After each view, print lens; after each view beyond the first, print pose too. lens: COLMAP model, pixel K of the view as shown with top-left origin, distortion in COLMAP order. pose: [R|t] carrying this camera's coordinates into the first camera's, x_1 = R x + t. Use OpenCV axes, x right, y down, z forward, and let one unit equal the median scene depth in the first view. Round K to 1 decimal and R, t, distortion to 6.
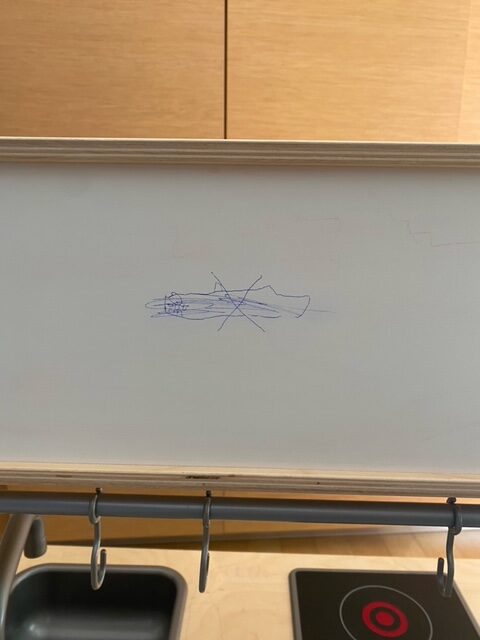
lens RADIAL K [[496.0, 0, 243.2], [0, 496.0, 322.6], [0, 0, 1]] dist [-0.028394, 0.001828]
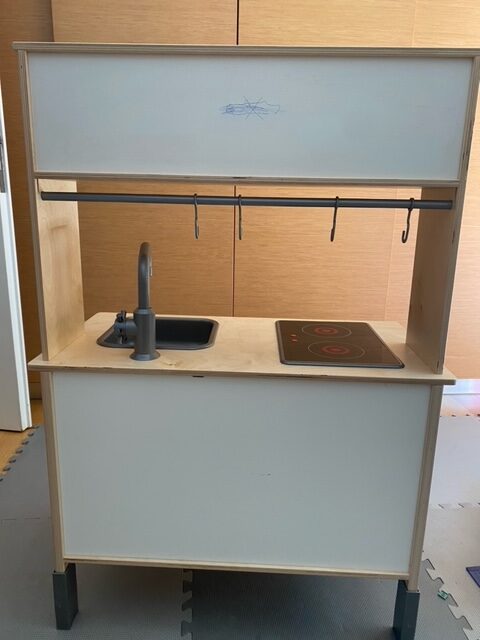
lens RADIAL K [[496.0, 0, 233.6], [0, 496.0, 321.2], [0, 0, 1]] dist [-0.028394, 0.001828]
pose [[0.999791, 0.010788, -0.017340, -0.014114], [-0.009999, 0.998939, 0.044961, 0.240163], [0.017807, -0.044778, 0.998838, -0.420280]]
